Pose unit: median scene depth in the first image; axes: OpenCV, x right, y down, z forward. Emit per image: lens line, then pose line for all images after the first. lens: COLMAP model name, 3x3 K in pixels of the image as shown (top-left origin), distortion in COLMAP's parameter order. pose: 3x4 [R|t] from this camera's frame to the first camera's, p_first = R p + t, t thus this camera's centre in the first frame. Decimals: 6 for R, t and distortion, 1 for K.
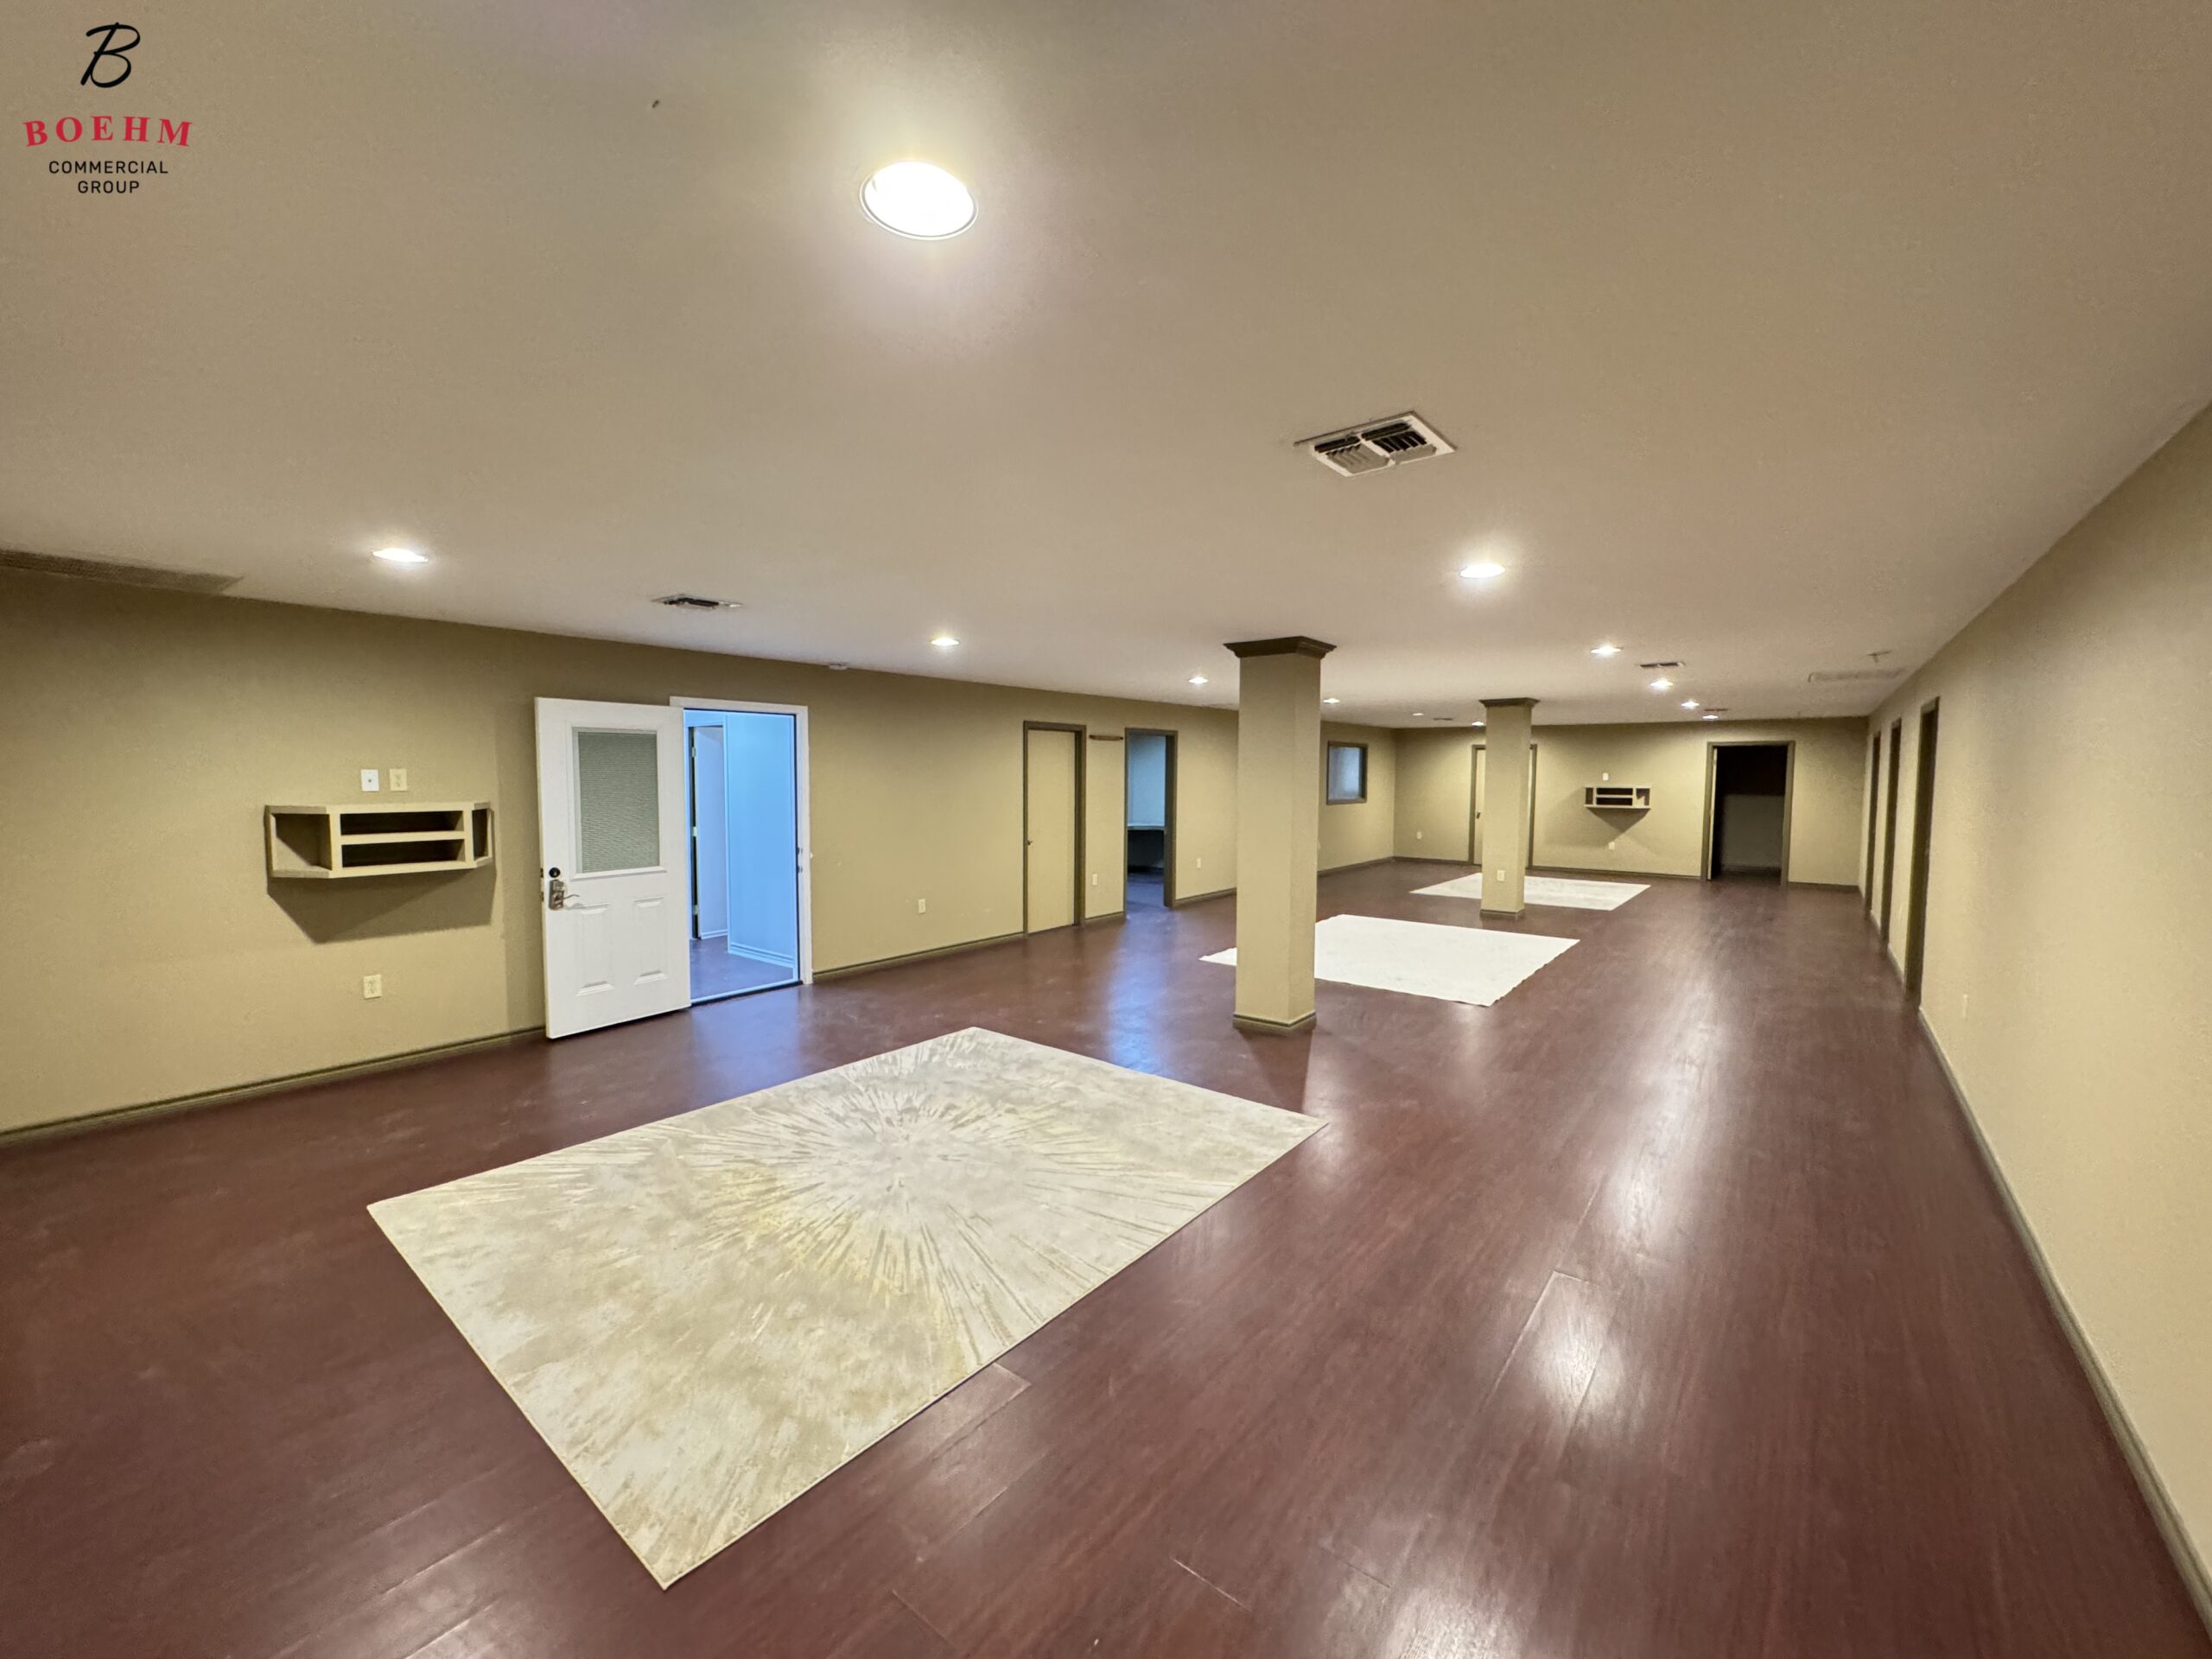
lens RADIAL K [[885.4, 0, 1097.7], [0, 885.4, 836.2], [0, 0, 1]] dist [-0.003672, -0.000331]
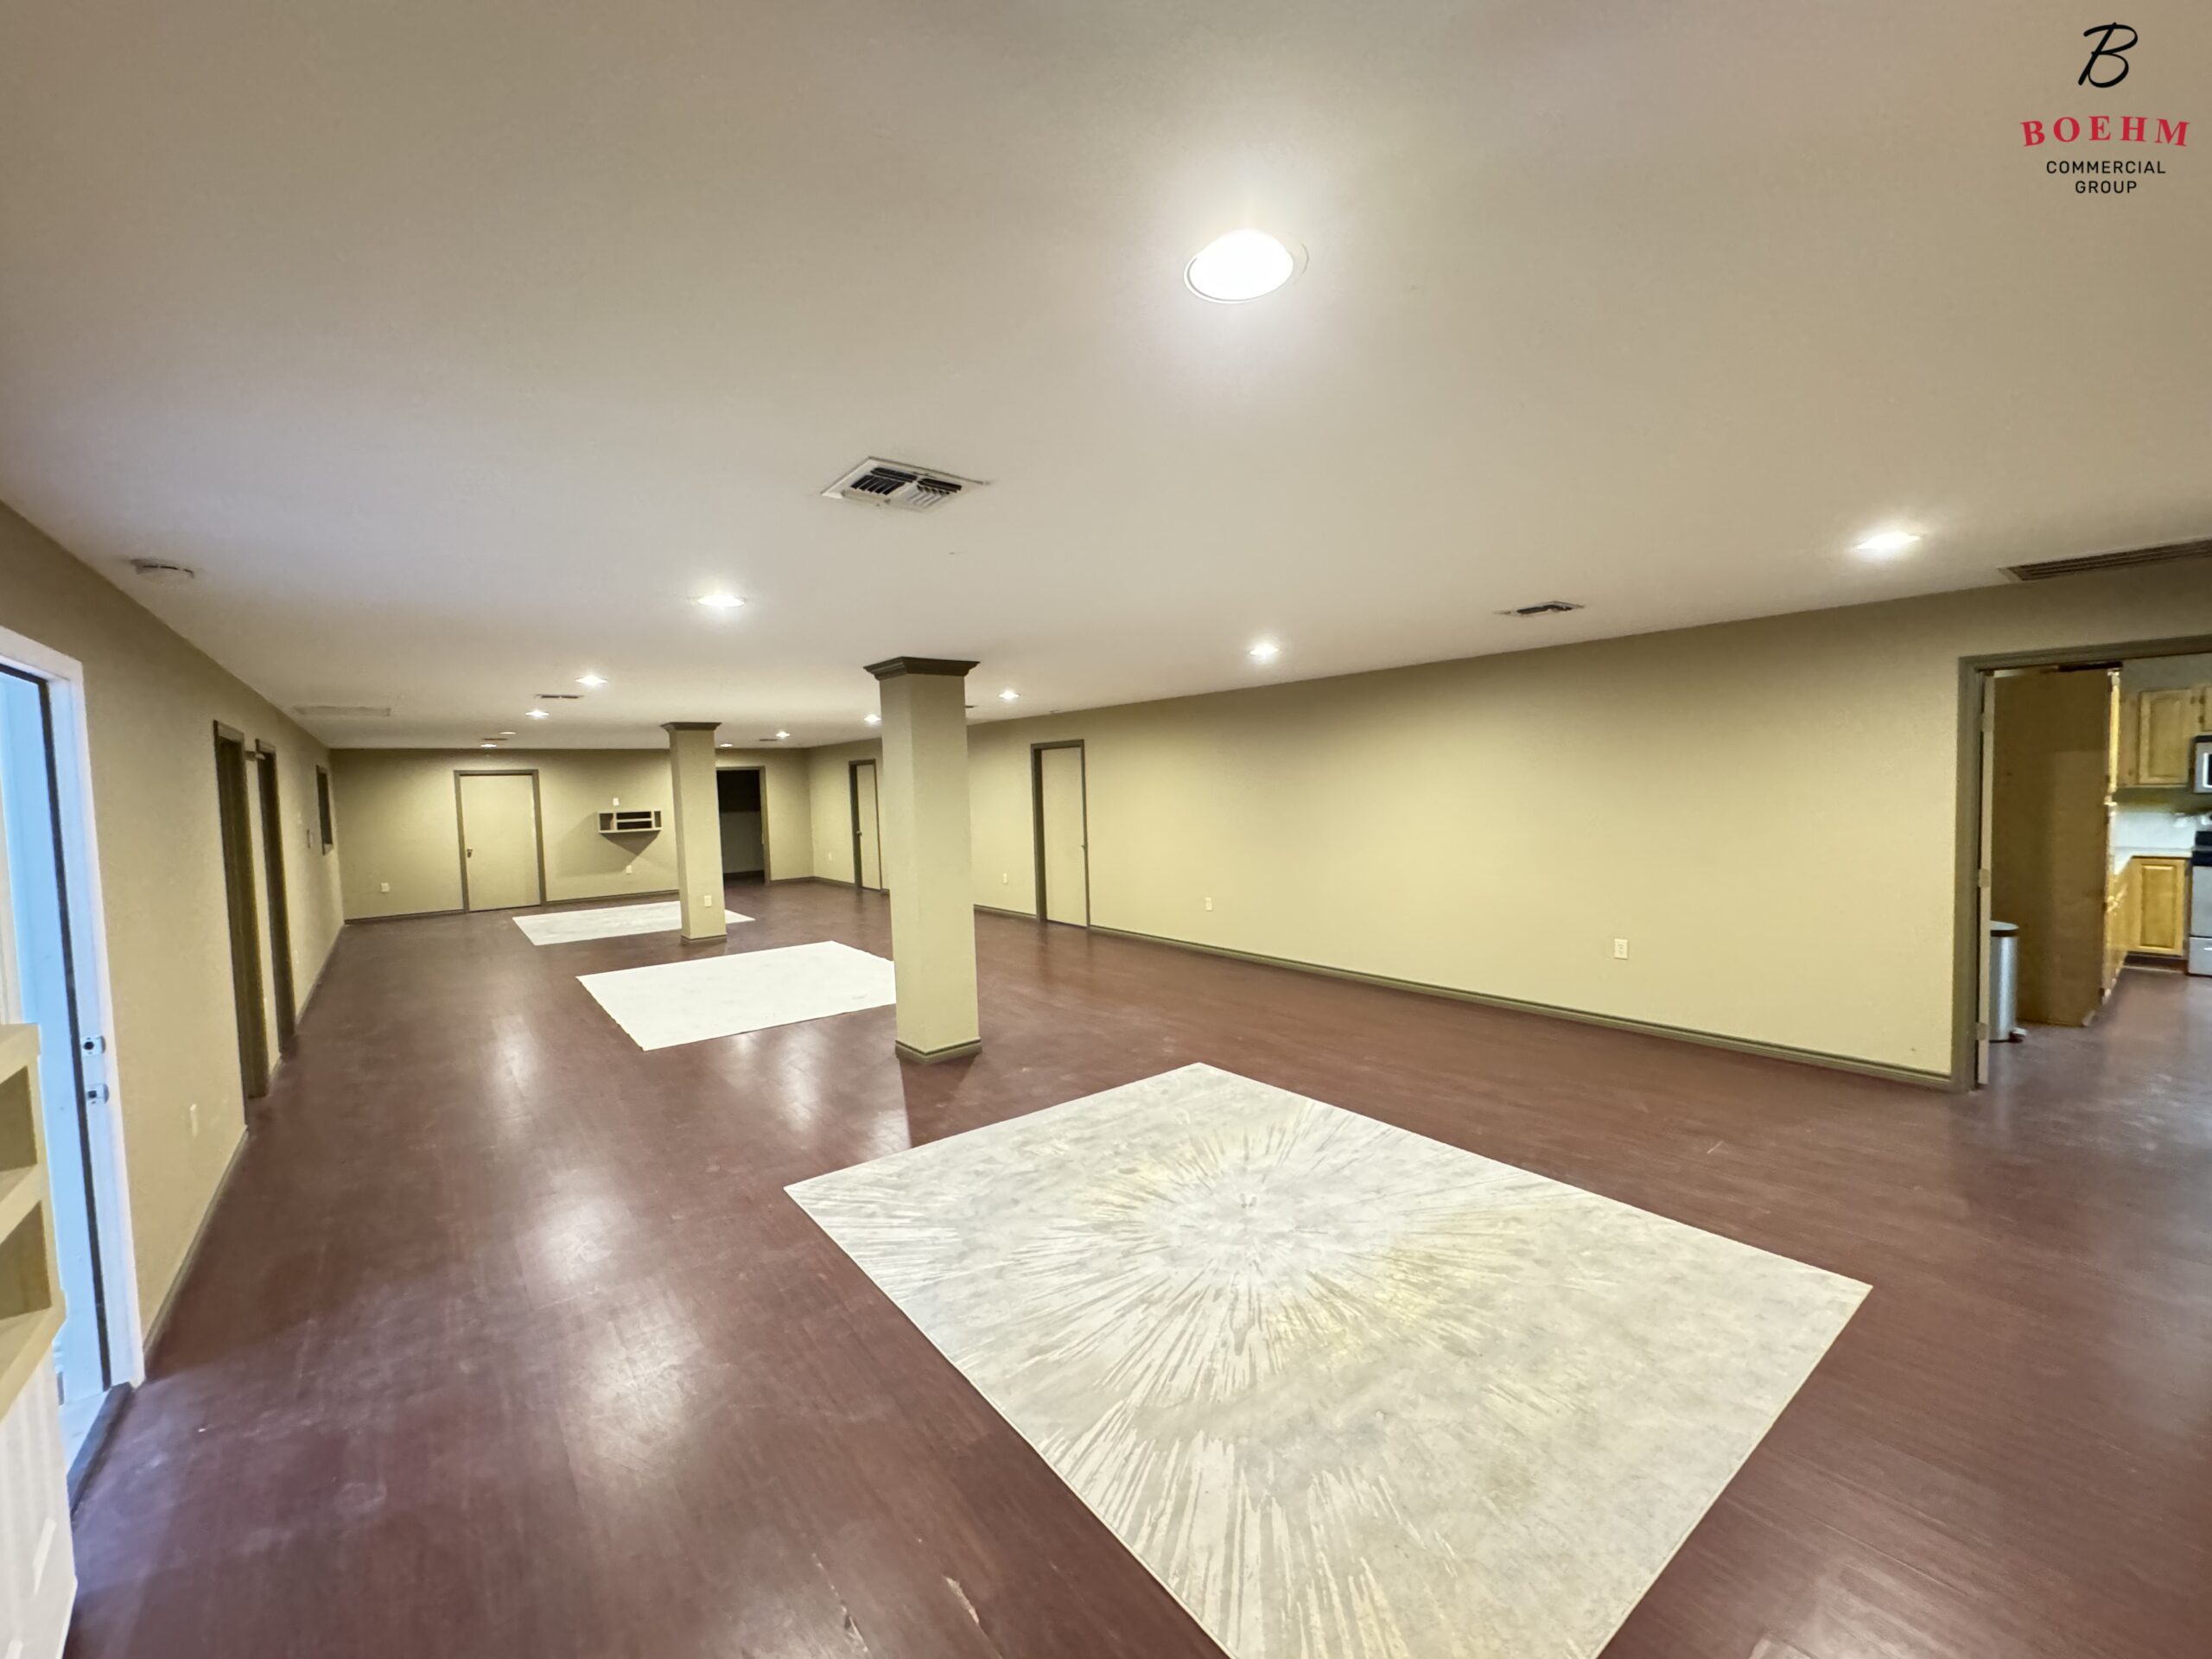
lens RADIAL K [[885.4, 0, 1097.8], [0, 885.4, 814.6], [0, 0, 1]] dist [-0.003672, -0.000331]
pose [[0.235438, -0.049796, 0.970613, -0.408277], [0.101456, 0.994489, 0.026411, -0.034250], [-0.966579, 0.092257, 0.239193, 0.327994]]
